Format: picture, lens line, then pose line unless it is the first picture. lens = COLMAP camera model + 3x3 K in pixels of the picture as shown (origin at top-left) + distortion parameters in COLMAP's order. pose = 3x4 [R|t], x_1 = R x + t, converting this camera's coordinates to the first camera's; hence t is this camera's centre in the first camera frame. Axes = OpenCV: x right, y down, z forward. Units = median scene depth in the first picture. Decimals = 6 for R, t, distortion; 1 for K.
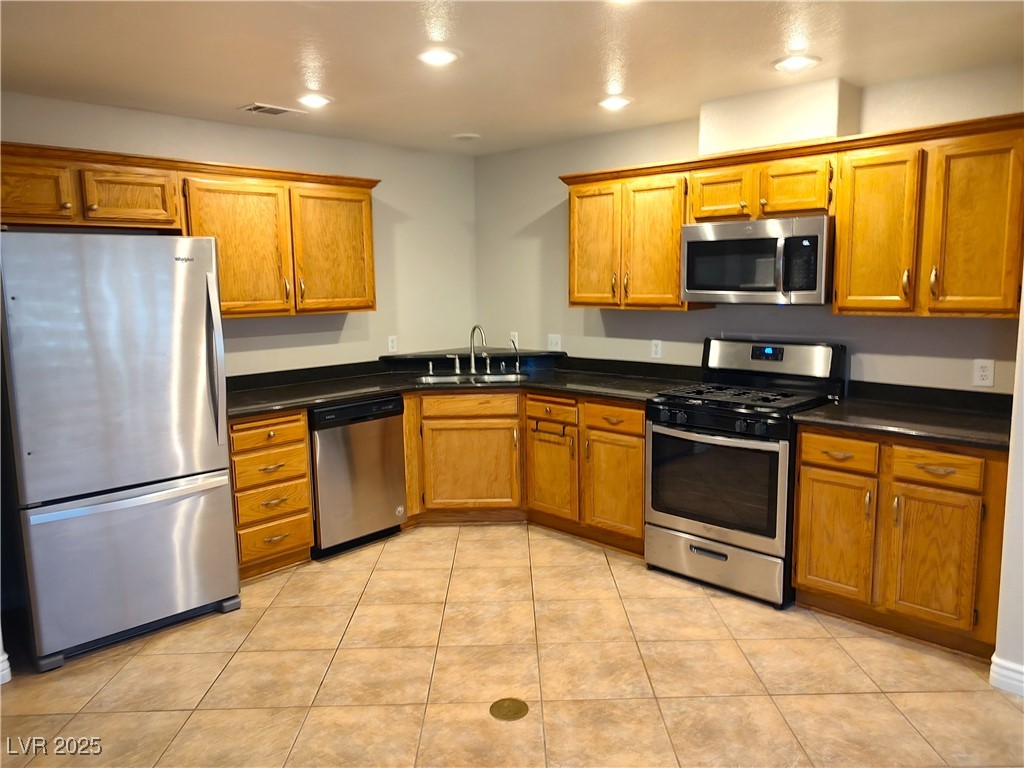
lens RADIAL K [[730.3, 0, 511.2], [0, 730.3, 363.8], [0, 0, 1]] dist [0.006195, -0.002914]
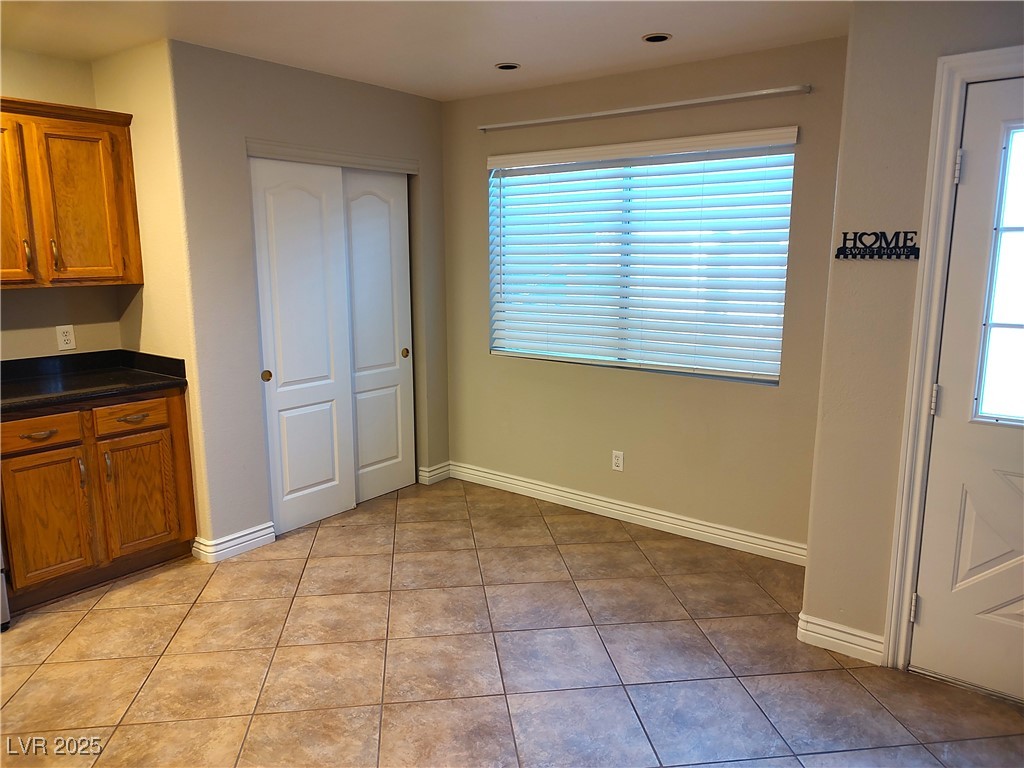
lens RADIAL K [[749.5, 0, 513.7], [0, 749.5, 362.1], [0, 0, 1]] dist [0.002090, -0.004956]
pose [[-0.117319, -0.134219, 0.983983, -0.608219], [0.118969, 0.981790, 0.148104, -0.042015], [-0.985943, 0.134439, -0.099214, 0.501655]]
